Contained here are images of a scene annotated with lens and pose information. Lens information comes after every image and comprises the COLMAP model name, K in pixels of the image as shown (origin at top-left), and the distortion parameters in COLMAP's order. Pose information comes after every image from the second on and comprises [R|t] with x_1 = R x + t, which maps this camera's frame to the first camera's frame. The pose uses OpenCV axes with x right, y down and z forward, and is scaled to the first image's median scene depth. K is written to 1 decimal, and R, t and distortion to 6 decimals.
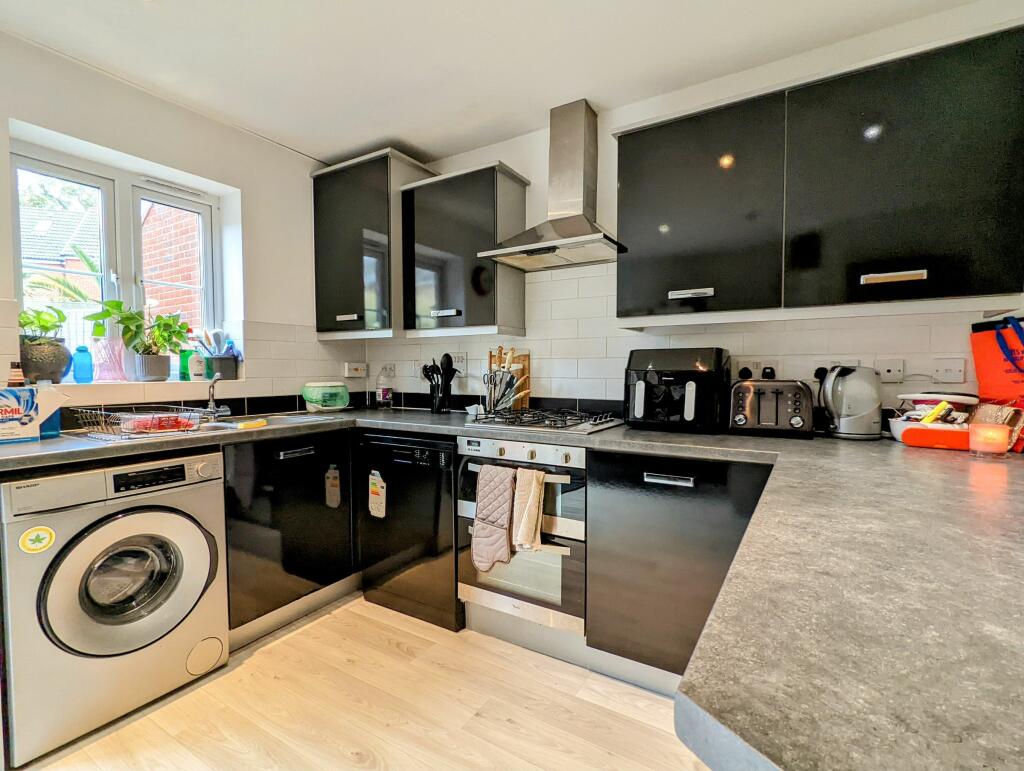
lens RADIAL K [[487.3, 0, 516.9], [0, 487.3, 390.1], [0, 0, 1]] dist [-0.000670, 0.000625]
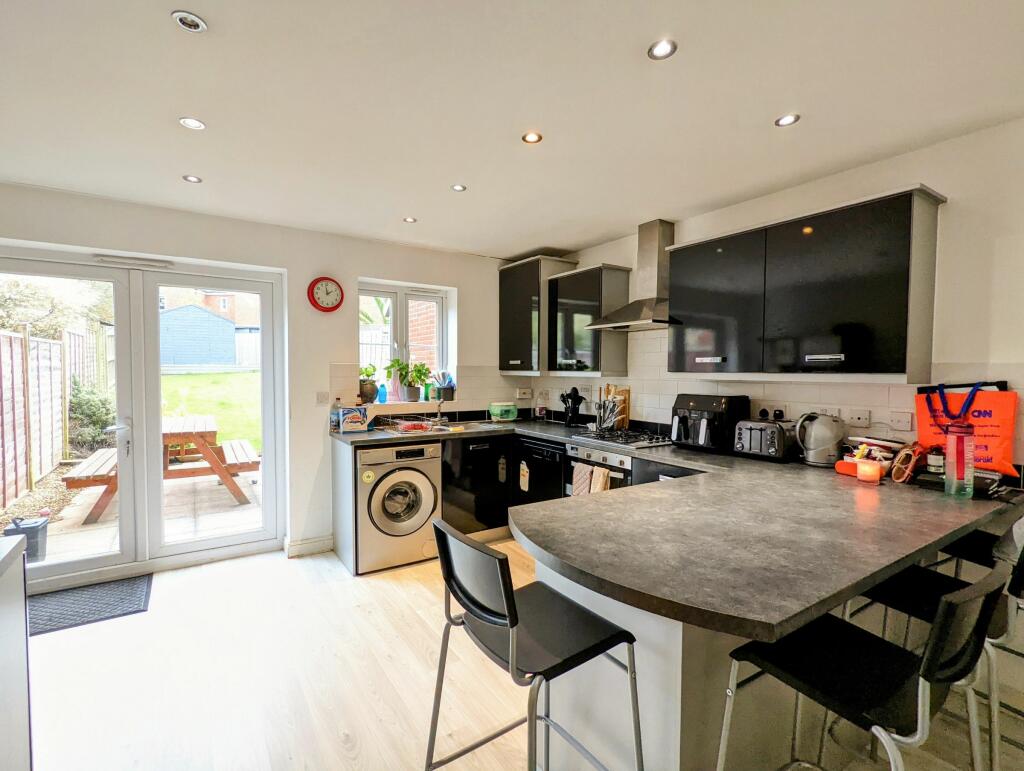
lens RADIAL K [[487.3, 0, 515.6], [0, 487.3, 392.3], [0, 0, 1]] dist [-0.000670, 0.000625]
pose [[0.908547, 0.026839, -0.416920, 0.397105], [-0.026508, 0.999627, 0.006585, -0.082553], [0.416941, 0.005069, 0.908919, -0.539283]]
